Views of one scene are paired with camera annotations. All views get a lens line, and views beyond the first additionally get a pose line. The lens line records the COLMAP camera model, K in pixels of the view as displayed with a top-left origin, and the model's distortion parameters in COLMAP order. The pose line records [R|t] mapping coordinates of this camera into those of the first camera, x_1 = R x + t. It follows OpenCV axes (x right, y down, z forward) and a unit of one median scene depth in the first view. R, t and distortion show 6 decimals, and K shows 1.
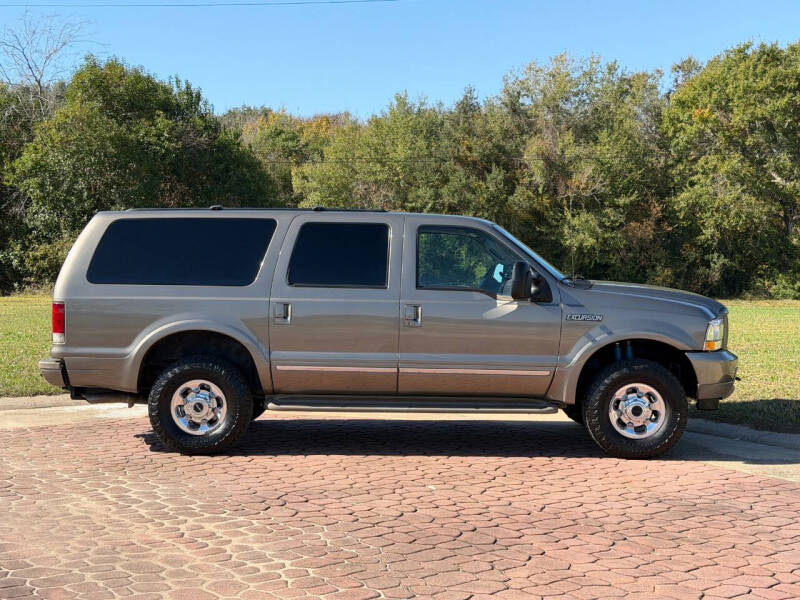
lens RADIAL K [[1113.3, 0, 400.0], [0, 1113.3, 300.0], [0, 0, 1]] dist [0.094460, -0.009643]
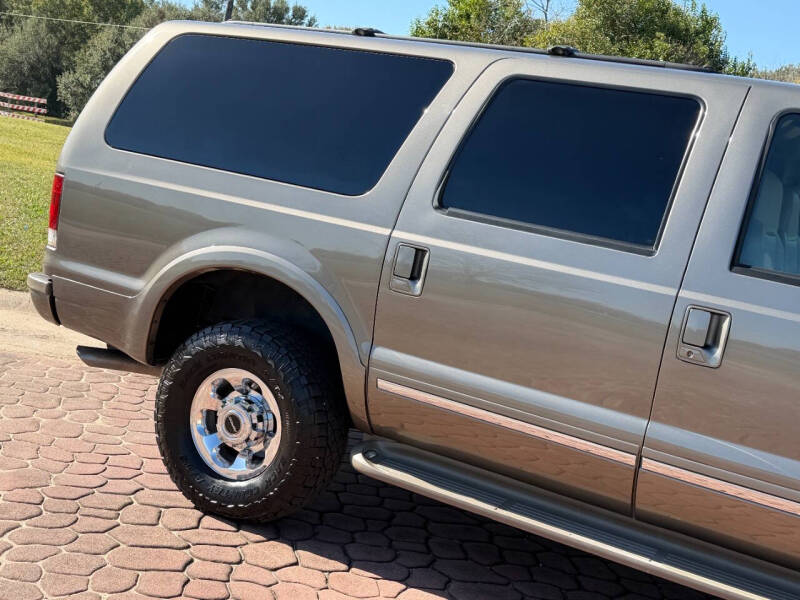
lens RADIAL K [[1001.9, 0, 404.6], [0, 1001.9, 288.2], [0, 0, 1]] dist [0.081797, -0.013544]
pose [[0.867556, 0.192818, -0.458440, 0.078222], [-0.170038, 0.981234, 0.090921, -0.016534], [0.467368, -0.000927, 0.884062, 0.631778]]
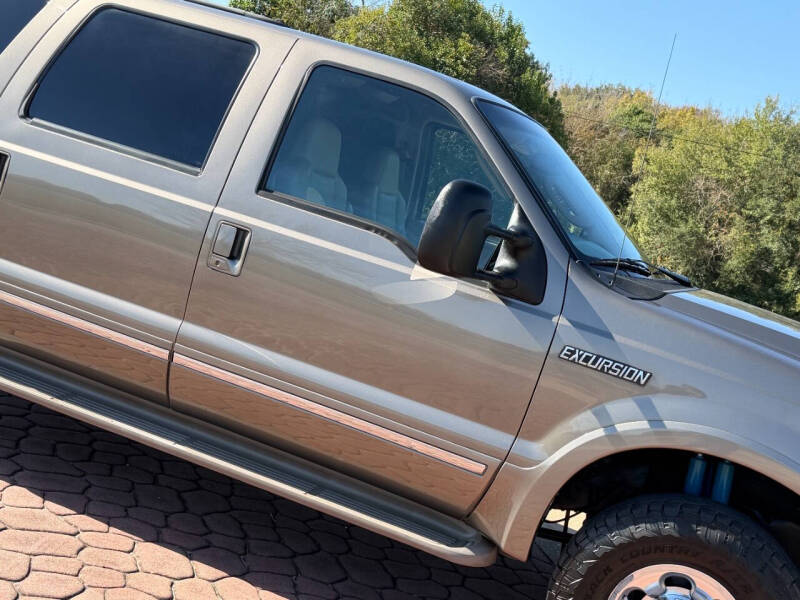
lens RADIAL K [[1003.4, 0, 400.0], [0, 1003.4, 300.0], [0, 0, 1]] dist [0.146196, -0.302550]
pose [[0.912619, 0.272568, -0.304686, 0.199525], [-0.261536, 0.962093, 0.077302, -0.014876], [0.314207, 0.009139, 0.949311, 0.630543]]
